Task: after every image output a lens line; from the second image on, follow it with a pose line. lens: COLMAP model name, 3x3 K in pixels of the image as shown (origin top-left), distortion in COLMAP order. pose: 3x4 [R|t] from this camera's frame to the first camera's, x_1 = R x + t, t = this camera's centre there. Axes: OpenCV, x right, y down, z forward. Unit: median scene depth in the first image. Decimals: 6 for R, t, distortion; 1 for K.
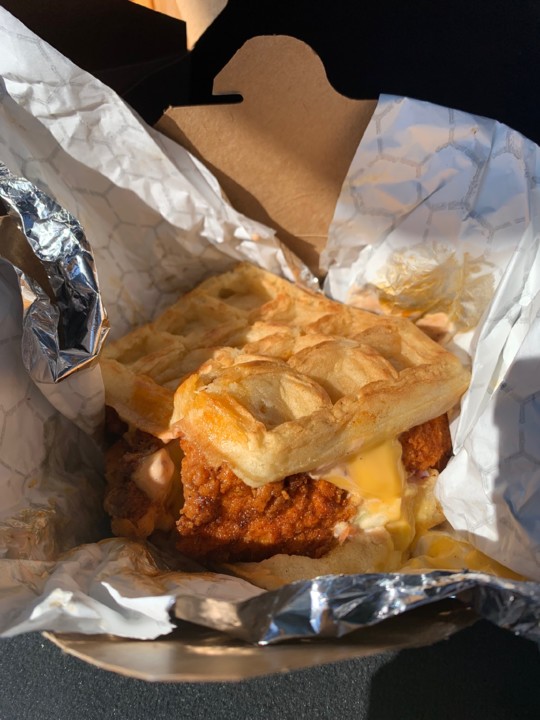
lens RADIAL K [[553.0, 0, 268.9], [0, 553.0, 359.8], [0, 0, 1]] dist [0.046485, -0.047032]
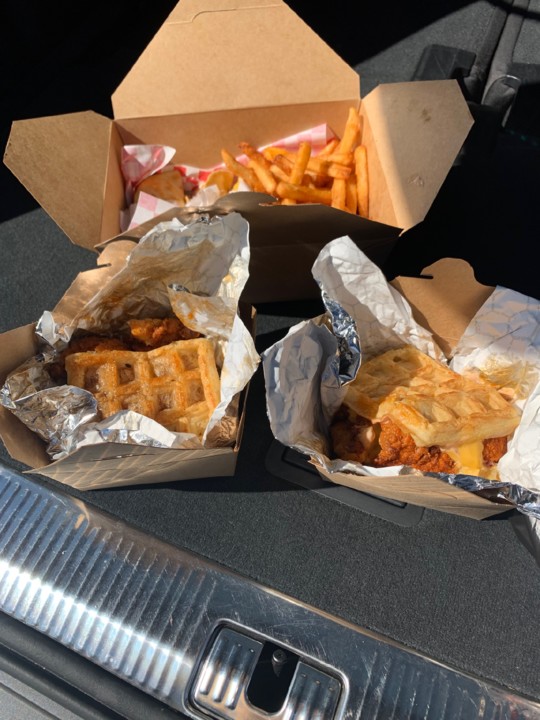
lens RADIAL K [[553.0, 0, 268.4], [0, 553.0, 362.1], [0, 0, 1]] dist [0.046485, -0.047032]
pose [[0.980690, 0.164374, -0.105964, -0.377616], [-0.172354, 0.982465, -0.071106, 0.127445], [0.092418, 0.087996, 0.991824, -1.166140]]
